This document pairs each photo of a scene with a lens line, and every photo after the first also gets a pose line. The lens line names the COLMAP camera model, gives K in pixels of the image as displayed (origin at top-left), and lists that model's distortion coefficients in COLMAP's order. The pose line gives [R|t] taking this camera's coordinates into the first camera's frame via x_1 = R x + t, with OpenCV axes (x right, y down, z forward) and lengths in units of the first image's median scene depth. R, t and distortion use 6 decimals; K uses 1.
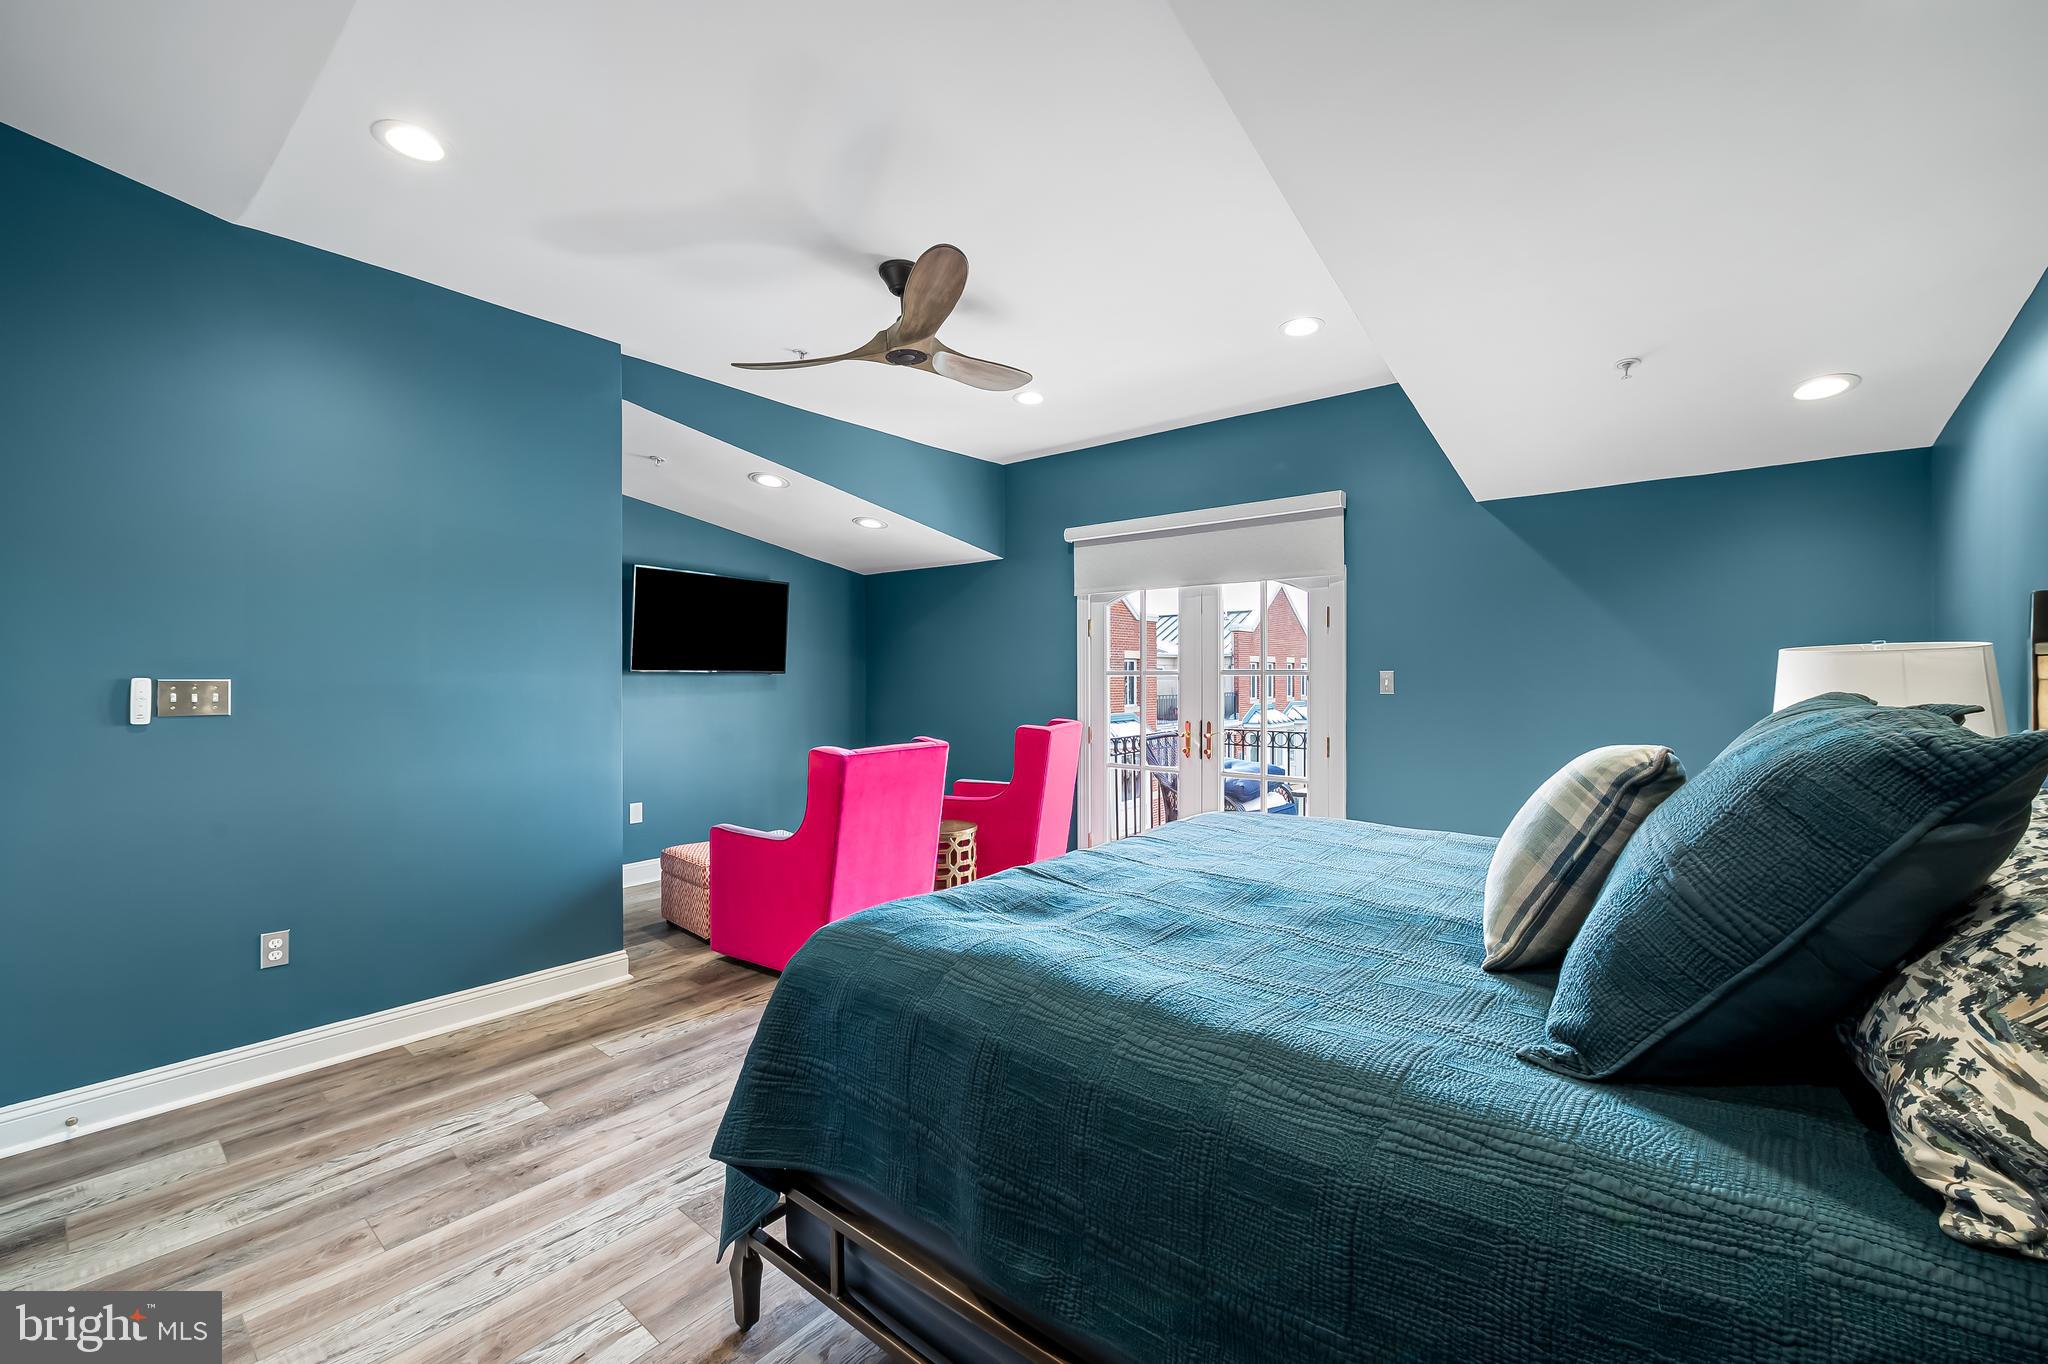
lens RADIAL K [[815.6, 0, 1017.7], [0, 815.6, 688.7], [0, 0, 1]] dist [-0.004038, -0.001146]
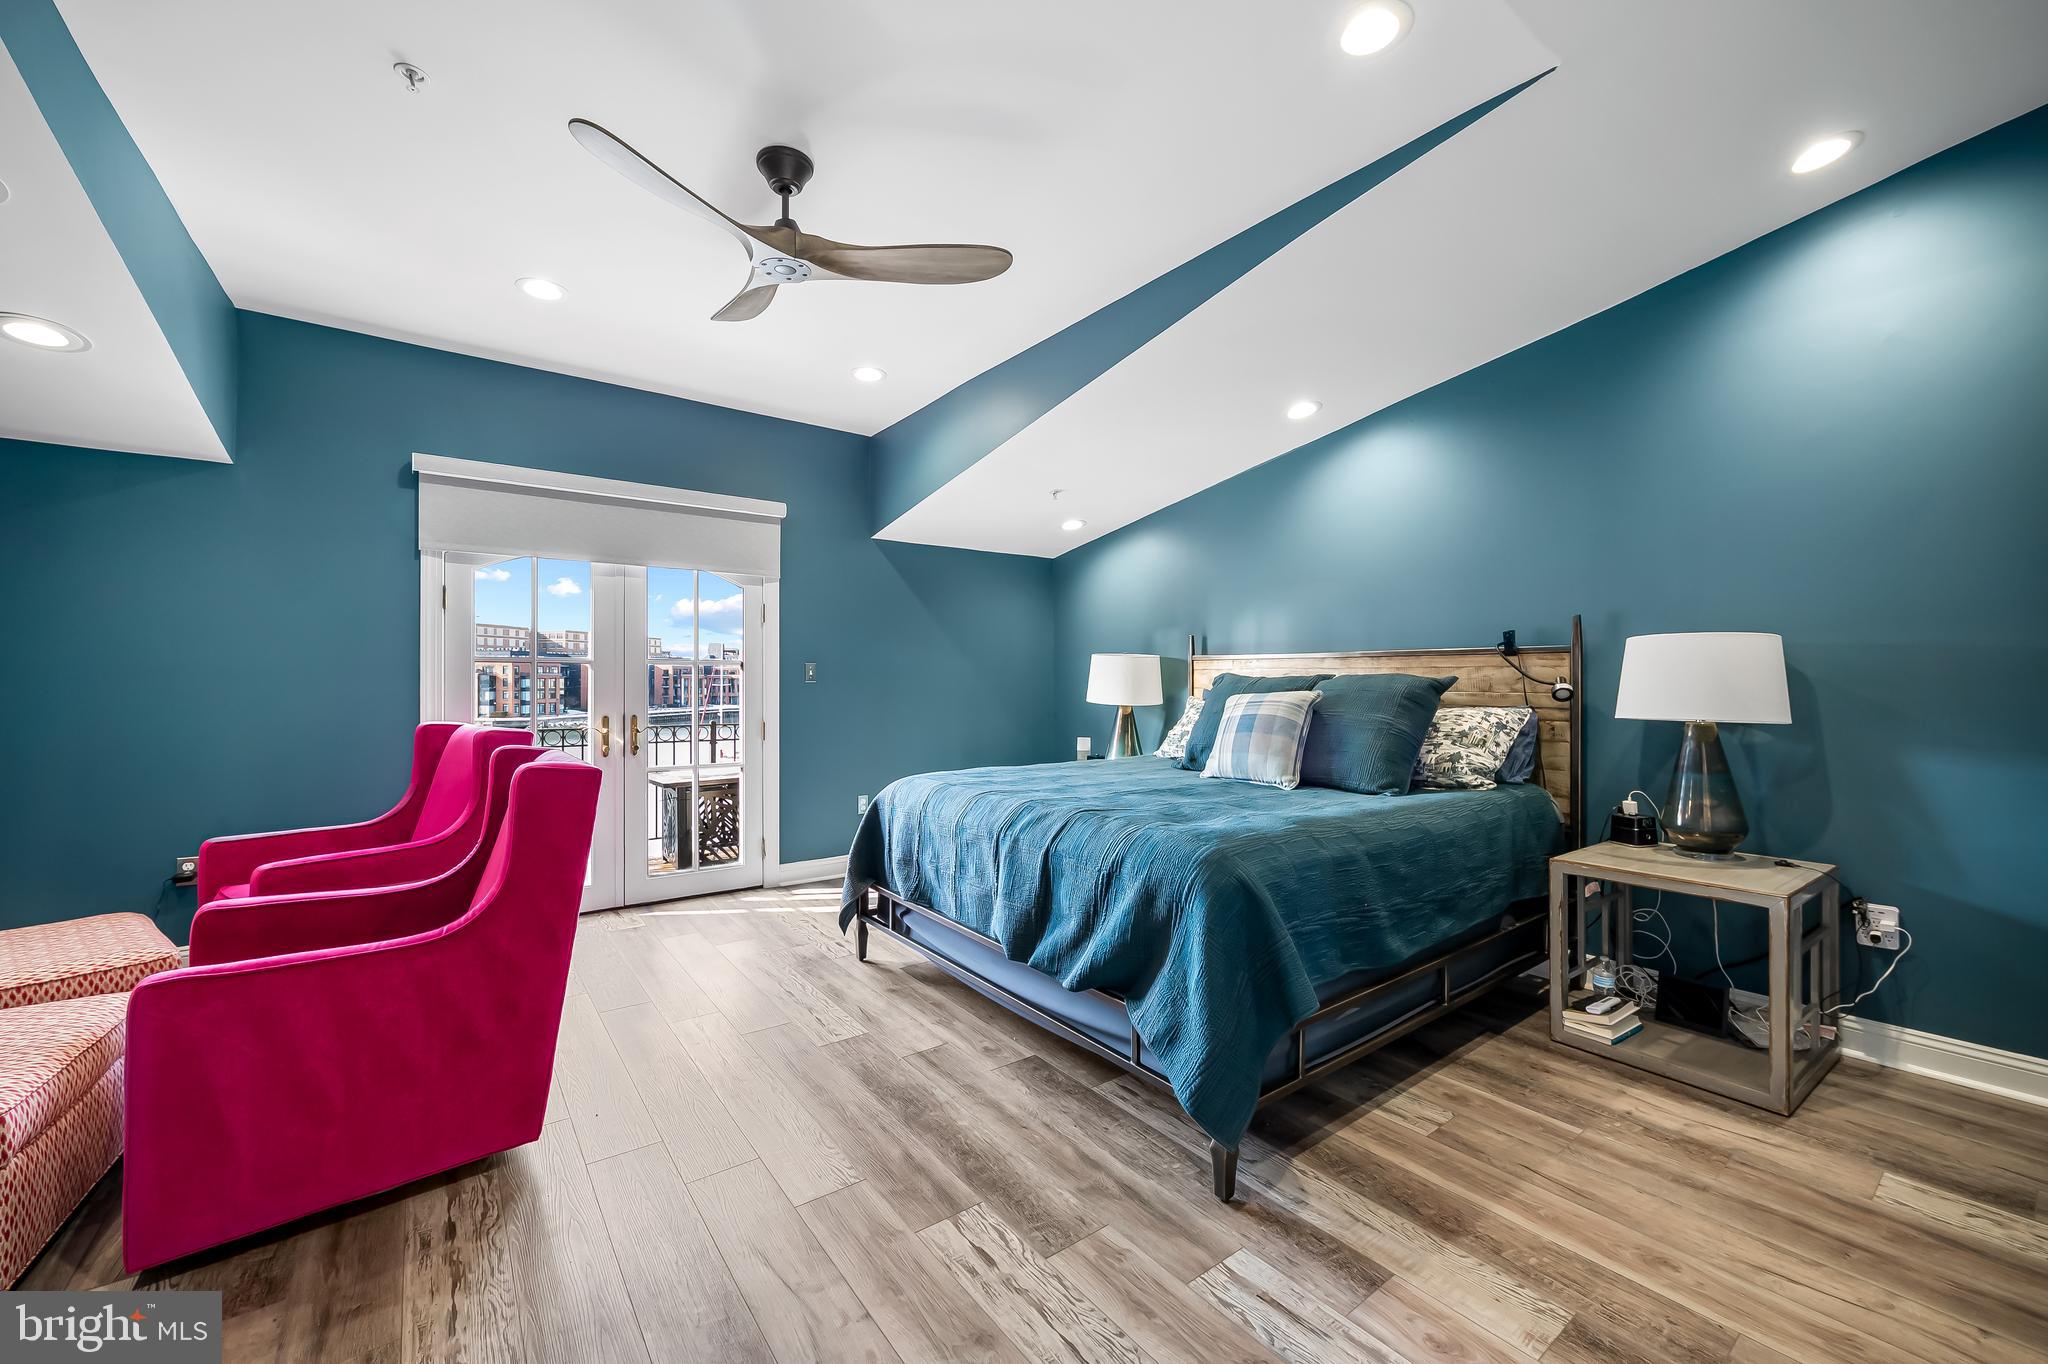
lens RADIAL K [[815.6, 0, 1036.3], [0, 815.6, 684.4], [0, 0, 1]] dist [-0.004038, -0.001146]
pose [[0.236516, -0.000986, 0.971627, -0.498119], [0.012506, 0.999920, -0.002029, 0.012169], [-0.971547, 0.012631, 0.236510, 0.315933]]
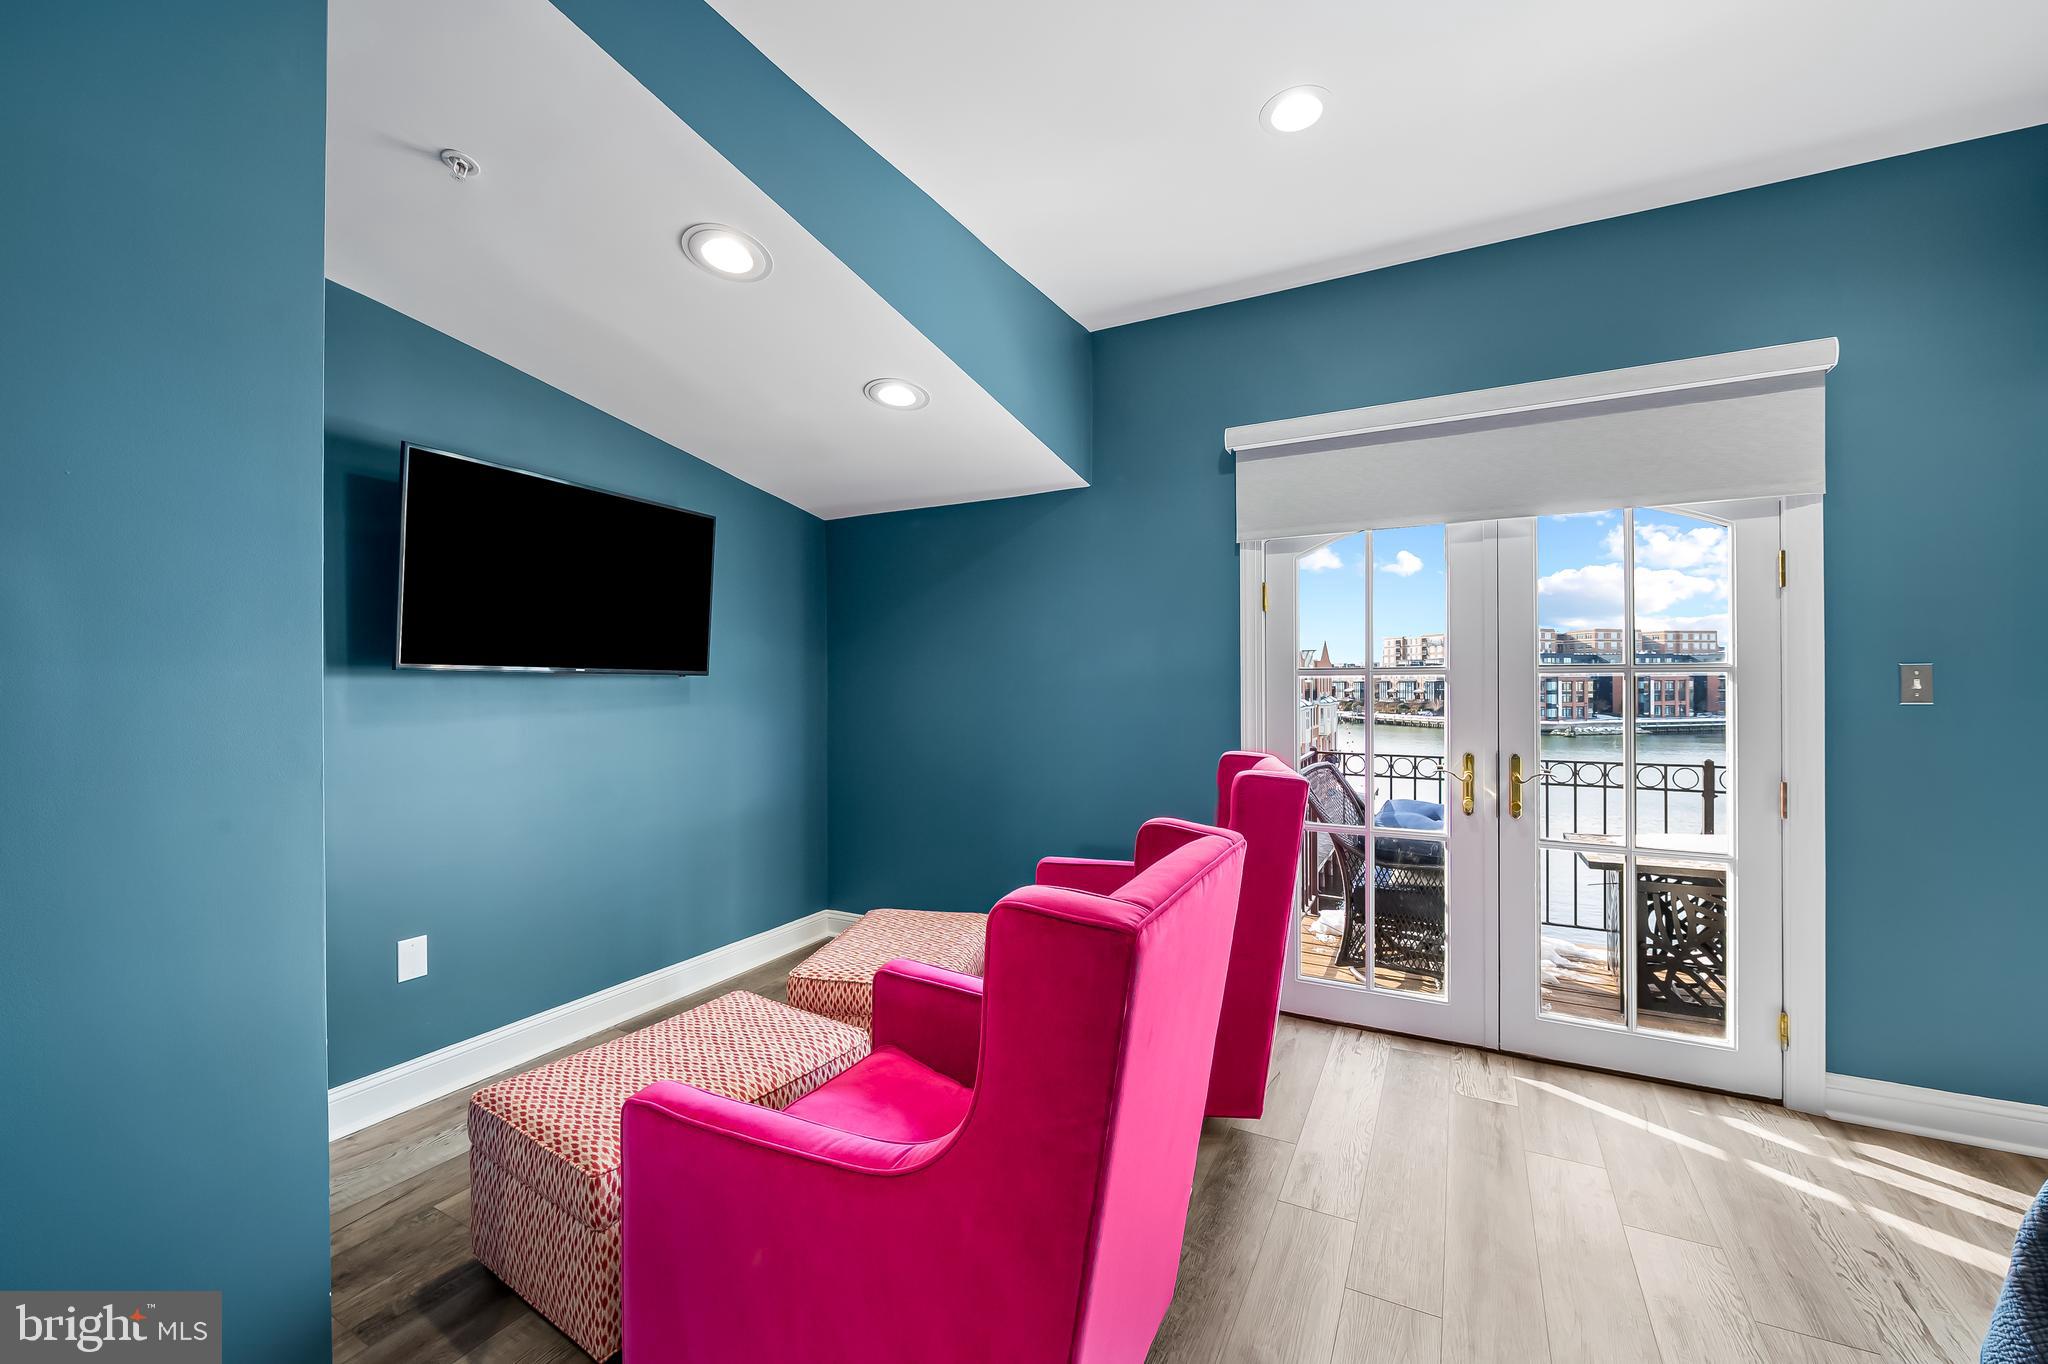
lens RADIAL K [[815.6, 0, 1013.2], [0, 815.6, 685.0], [0, 0, 1]] dist [-0.004038, -0.001146]
pose [[0.983139, -0.002467, 0.182841, -0.202672], [0.005422, 0.999863, -0.015663, -0.001438], [-0.182777, 0.016390, 0.983018, 0.452248]]
